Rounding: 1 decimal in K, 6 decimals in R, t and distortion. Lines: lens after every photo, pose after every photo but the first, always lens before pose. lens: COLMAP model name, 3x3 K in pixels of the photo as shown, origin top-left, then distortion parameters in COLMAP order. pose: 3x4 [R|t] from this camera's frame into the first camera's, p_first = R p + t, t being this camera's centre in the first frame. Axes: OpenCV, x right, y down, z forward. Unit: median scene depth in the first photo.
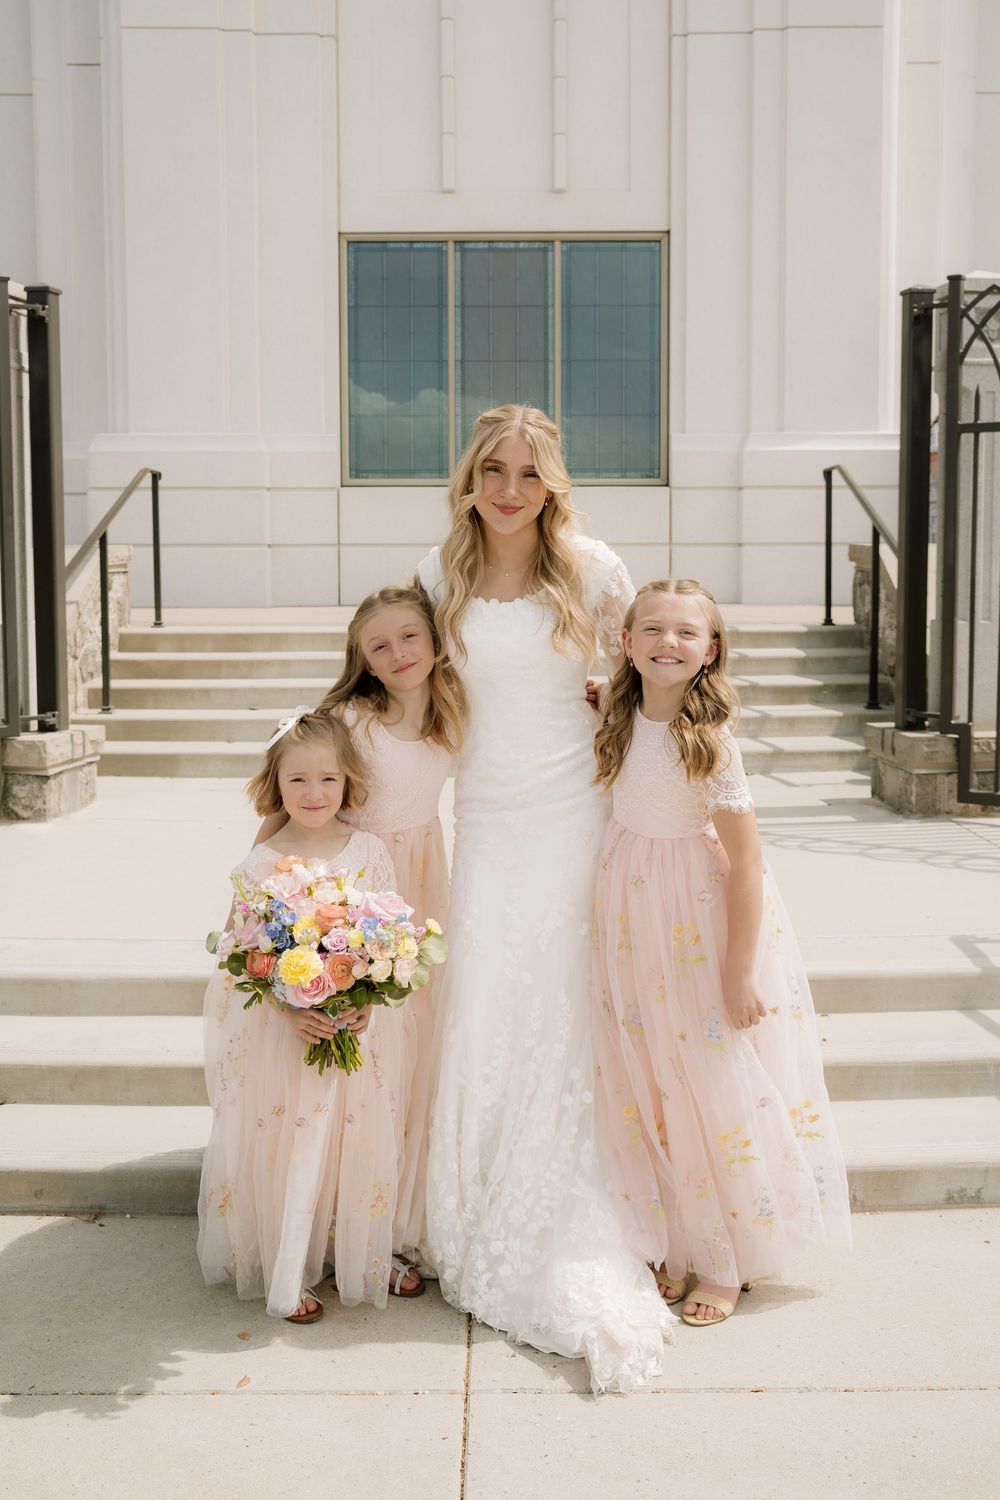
lens RADIAL K [[1300.6, 0, 529.0], [0, 1300.6, 650.1], [0, 0, 1]] dist [0.002969, 0.010271]
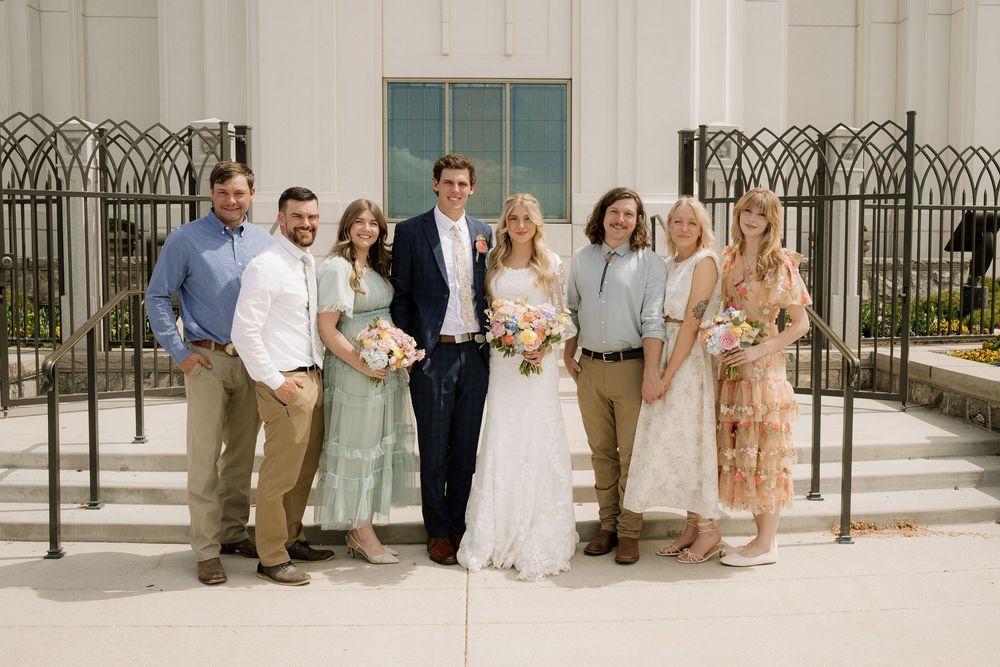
lens RADIAL K [[937.4, 0, 533.9], [0, 937.4, 318.9], [0, 0, 1]] dist [-0.008391, 0.013258]
pose [[0.998978, 0.000068, 0.045209, -0.000176], [0.000457, 0.999933, -0.011594, 0.022248], [-0.045207, 0.011602, 0.998910, -0.331275]]
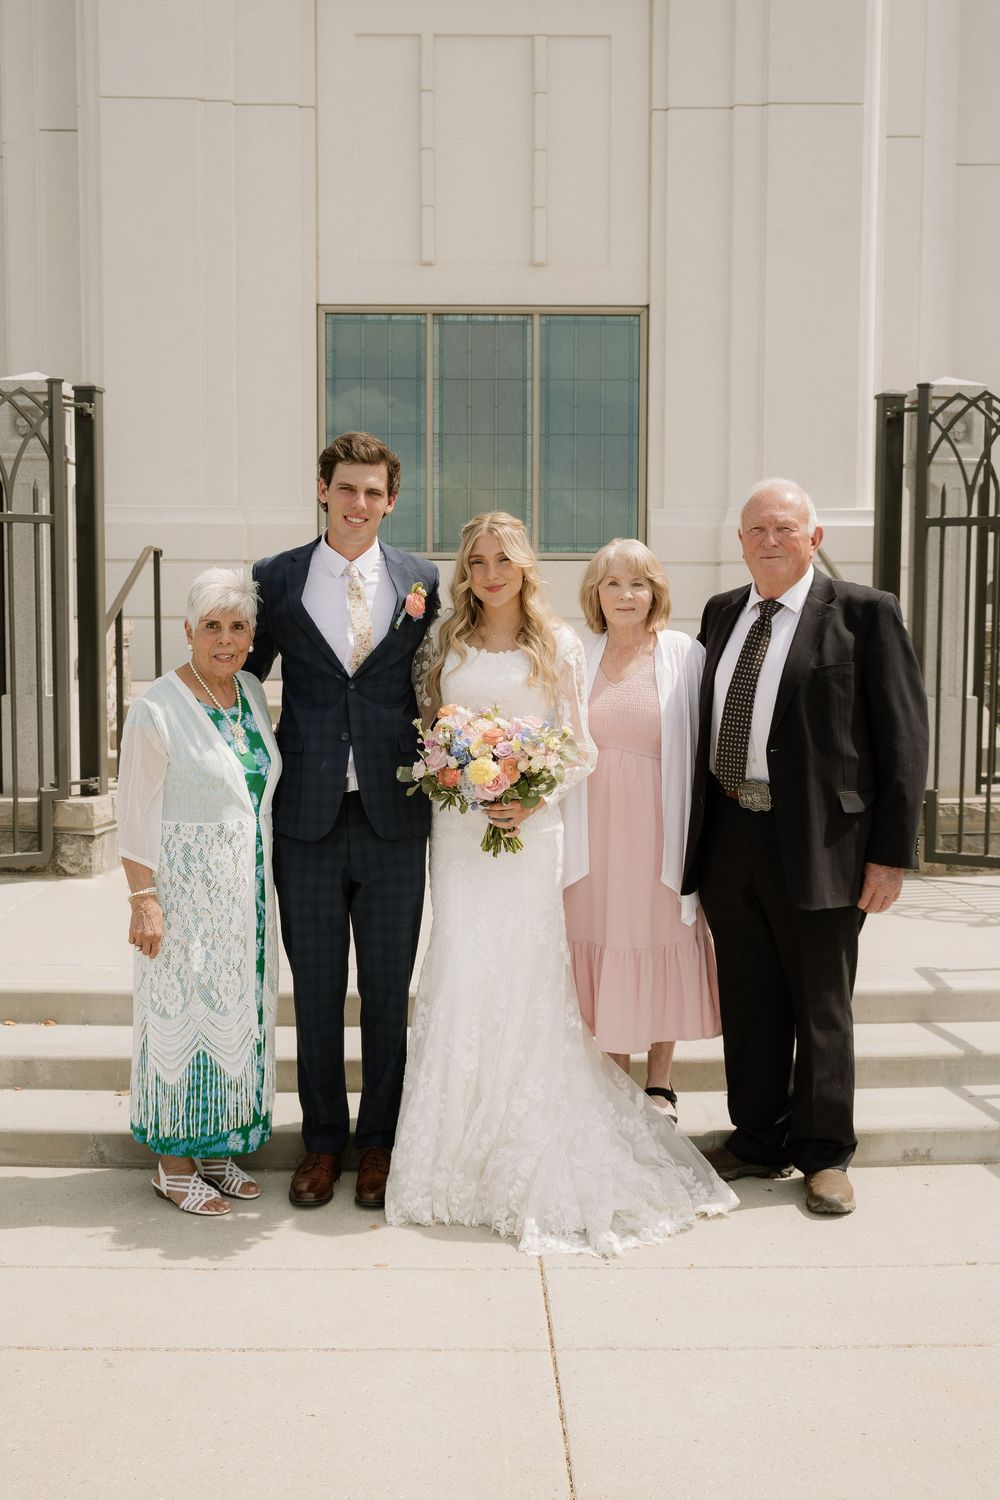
lens RADIAL K [[1532.9, 0, 474.4], [0, 1532.9, 731.8], [0, 0, 1]] dist [0.014076, 0.019716]
pose [[0.999856, 0.003873, 0.016492, -0.056031], [-0.003894, 0.999992, 0.001245, 0.005280], [-0.016487, -0.001309, 0.999863, -0.223921]]
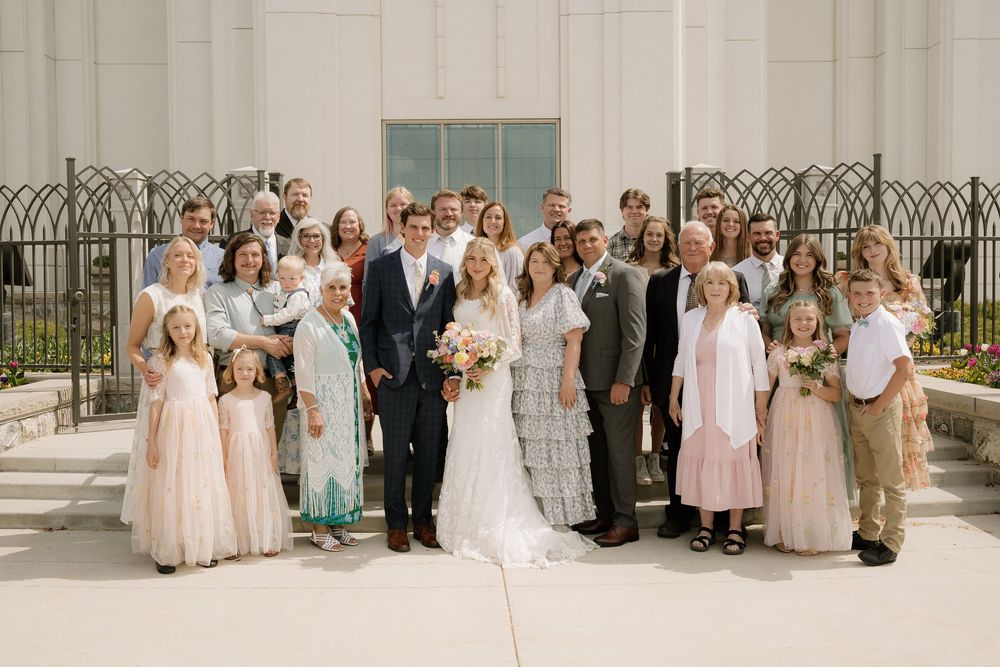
lens RADIAL K [[1021.9, 0, 472.7], [0, 1021.9, 320.9], [0, 0, 1]] dist [0.014076, 0.019716]
pose [[0.999759, -0.006970, 0.020812, -0.062548], [0.007907, 0.998944, -0.045261, 0.039858], [-0.020474, 0.045414, 0.998758, -0.559945]]
